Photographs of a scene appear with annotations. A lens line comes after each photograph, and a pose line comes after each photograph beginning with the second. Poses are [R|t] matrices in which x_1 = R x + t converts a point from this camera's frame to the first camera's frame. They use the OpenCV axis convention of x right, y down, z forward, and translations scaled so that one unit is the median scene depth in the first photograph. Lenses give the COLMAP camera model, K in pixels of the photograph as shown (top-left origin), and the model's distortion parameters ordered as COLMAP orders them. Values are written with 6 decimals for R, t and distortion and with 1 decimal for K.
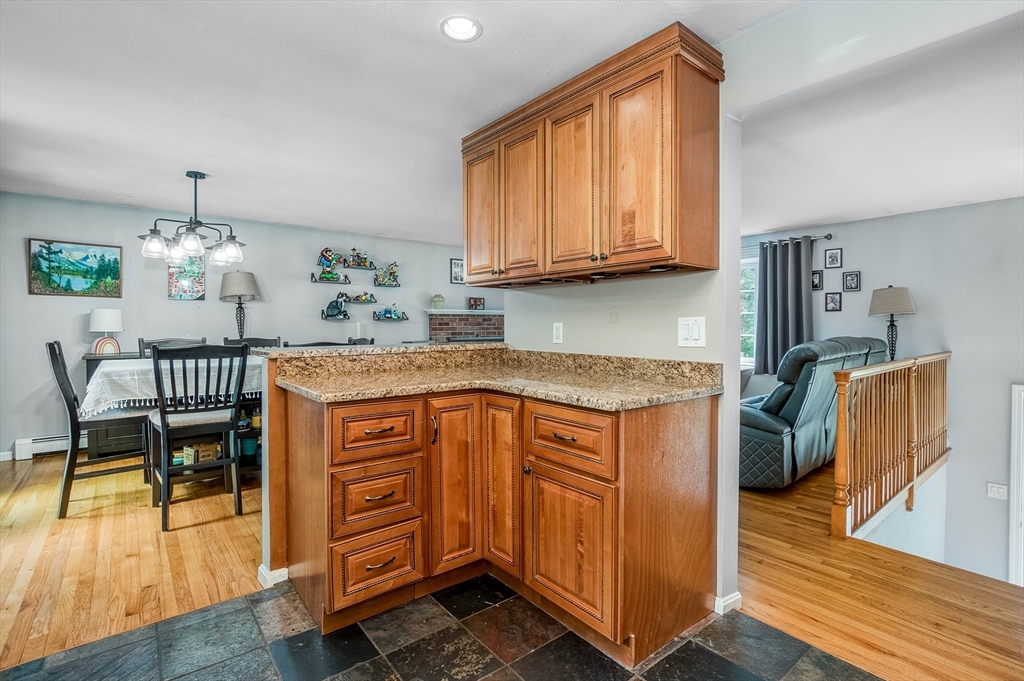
lens RADIAL K [[479.0, 0, 512.0], [0, 479.0, 340.5], [0, 0, 1]] dist [0.003117, 0.000548]
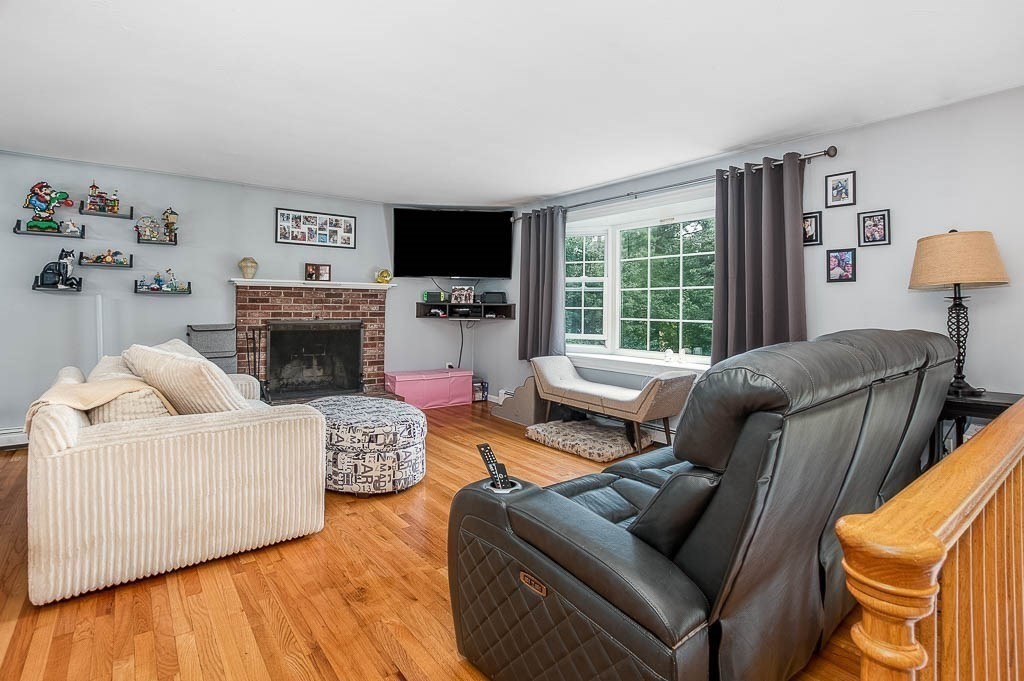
lens RADIAL K [[490.3, 0, 473.9], [0, 490.3, 307.6], [0, 0, 1]] dist [-0.004974, -0.000624]
pose [[0.998349, 0.009472, -0.056660, 0.270373], [-0.011235, 0.999460, -0.030869, -0.007254], [0.056337, 0.031455, 0.997916, 0.401305]]
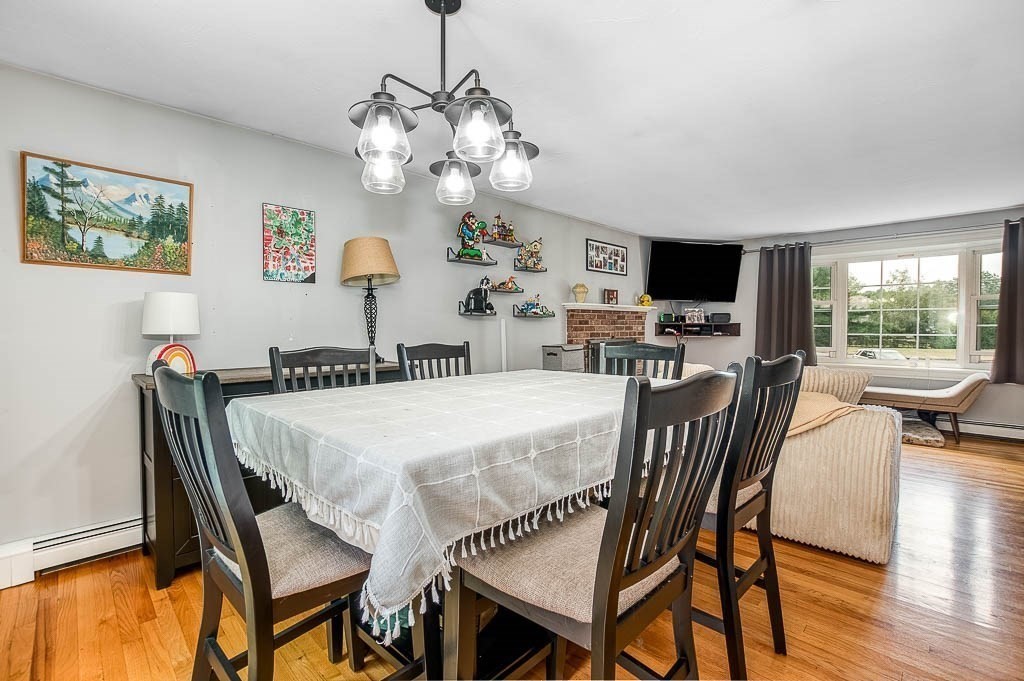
lens RADIAL K [[451.1, 0, 514.3], [0, 451.1, 344.8], [0, 0, 1]] dist [-0.002859, -0.000433]
pose [[0.994150, -0.007299, 0.107758, -0.429462], [0.006406, 0.999942, 0.008628, -0.007010], [-0.107815, -0.007887, 0.994140, 0.373784]]
